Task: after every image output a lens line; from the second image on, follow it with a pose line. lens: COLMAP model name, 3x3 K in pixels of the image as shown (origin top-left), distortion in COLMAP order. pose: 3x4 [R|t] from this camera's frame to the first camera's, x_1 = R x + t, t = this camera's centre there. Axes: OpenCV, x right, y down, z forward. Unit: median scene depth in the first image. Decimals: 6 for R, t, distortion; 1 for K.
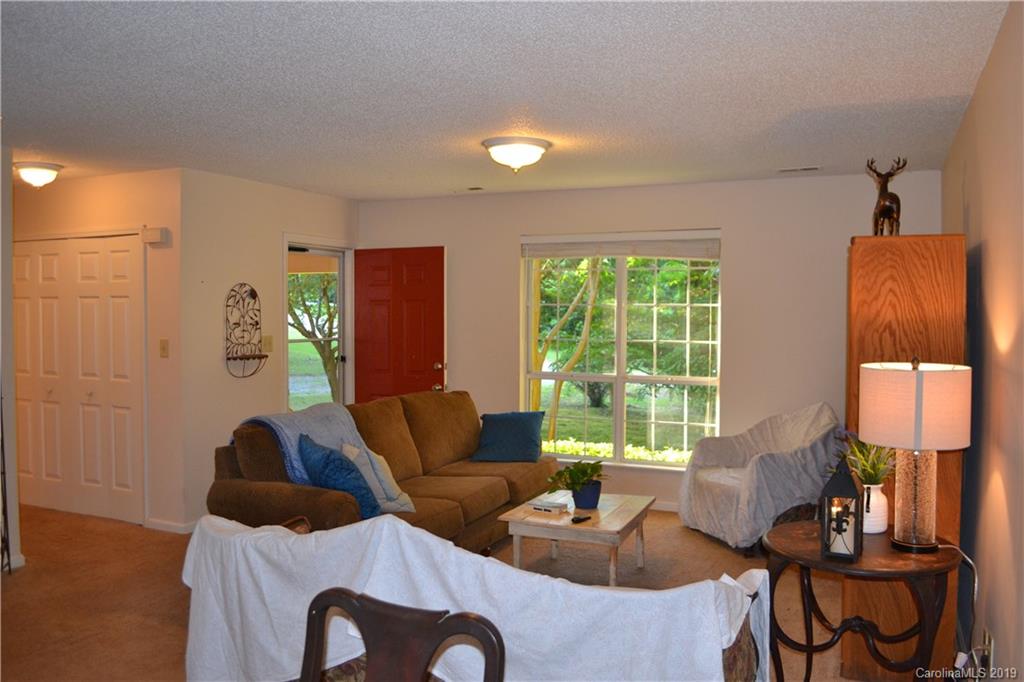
lens RADIAL K [[823.4, 0, 515.8], [0, 823.4, 339.6], [0, 0, 1]] dist [-0.072153, -0.003117]
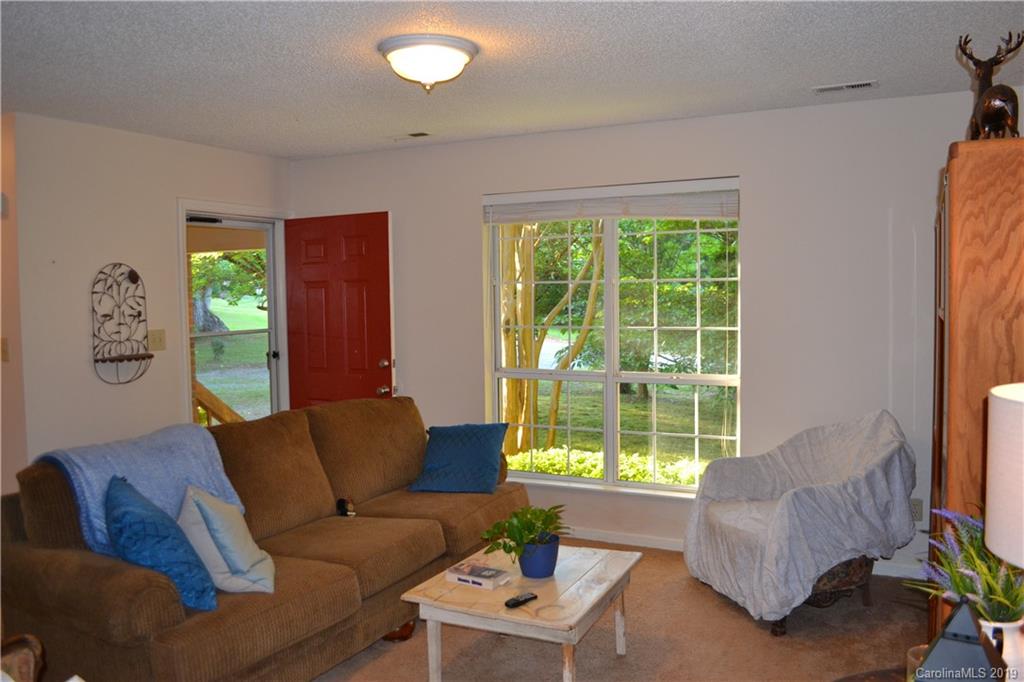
lens RADIAL K [[823.4, 0, 519.5], [0, 823.4, 339.9], [0, 0, 1]] dist [-0.072153, -0.003117]
pose [[0.998980, -0.015991, -0.042237, 0.085531], [0.016953, 0.999603, 0.022499, -0.007048], [0.041860, -0.023192, 0.998854, 0.263312]]
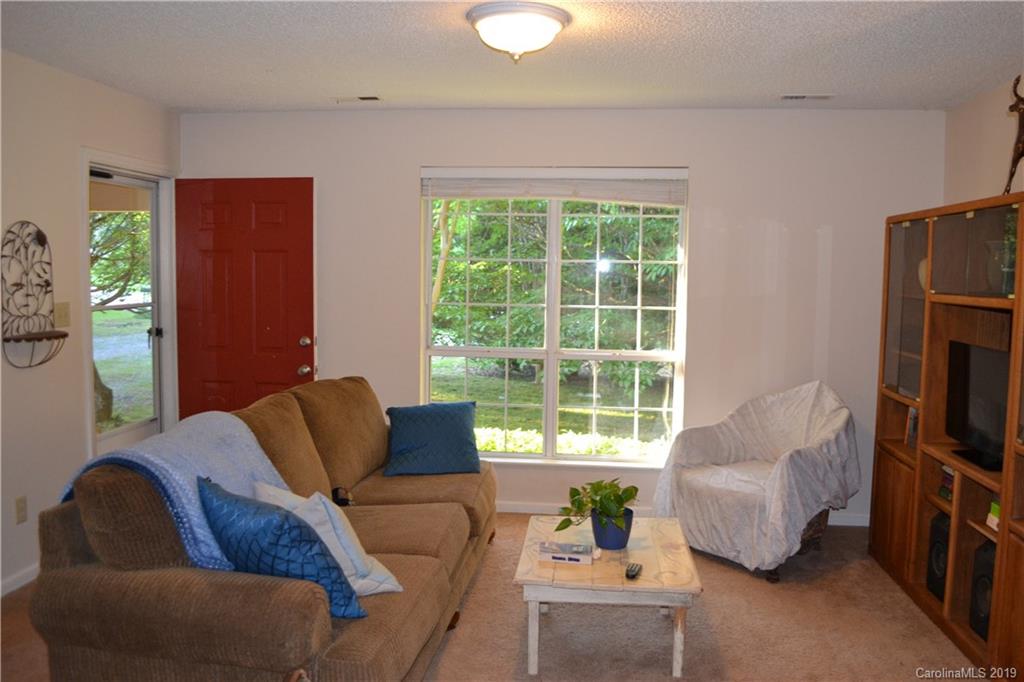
lens RADIAL K [[823.4, 0, 515.3], [0, 823.4, 339.2], [0, 0, 1]] dist [-0.072153, -0.003117]
pose [[0.950854, -0.016961, 0.309174, -0.175153], [0.000326, 0.998553, 0.053779, -0.010821], [-0.309638, -0.051035, 0.949484, 0.300243]]
